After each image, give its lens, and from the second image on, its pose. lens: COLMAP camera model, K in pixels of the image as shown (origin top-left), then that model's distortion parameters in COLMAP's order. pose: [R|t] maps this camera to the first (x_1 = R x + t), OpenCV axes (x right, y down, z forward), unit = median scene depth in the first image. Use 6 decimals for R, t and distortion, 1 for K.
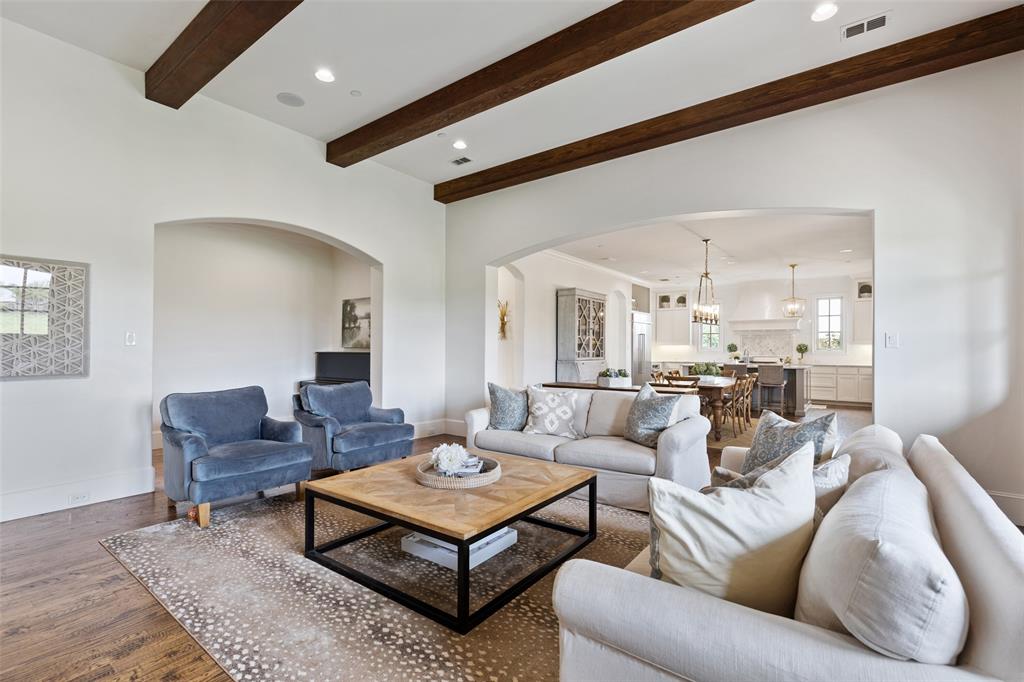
lens RADIAL K [[463.2, 0, 511.9], [0, 463.2, 346.3], [0, 0, 1]] dist [0.013701, -0.000055]
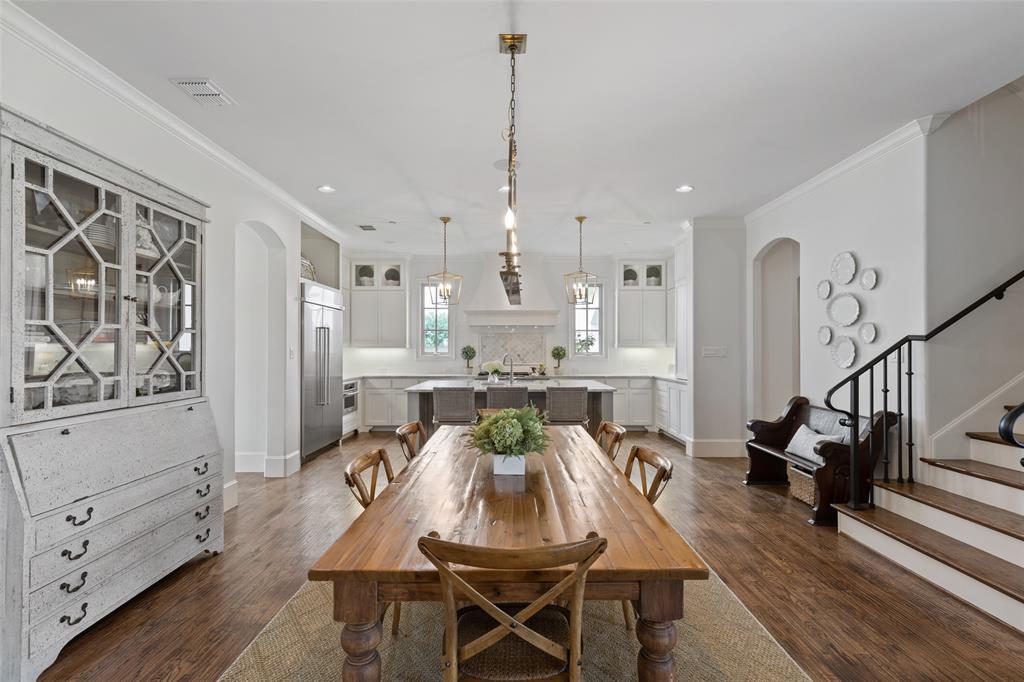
lens RADIAL K [[463.2, 0, 513.8], [0, 463.2, 345.7], [0, 0, 1]] dist [0.013701, -0.000055]
pose [[0.796539, -0.001044, 0.604586, 0.137363], [0.000888, 0.999999, 0.000557, -0.006925], [-0.604586, 0.000093, 0.796540, 0.463824]]
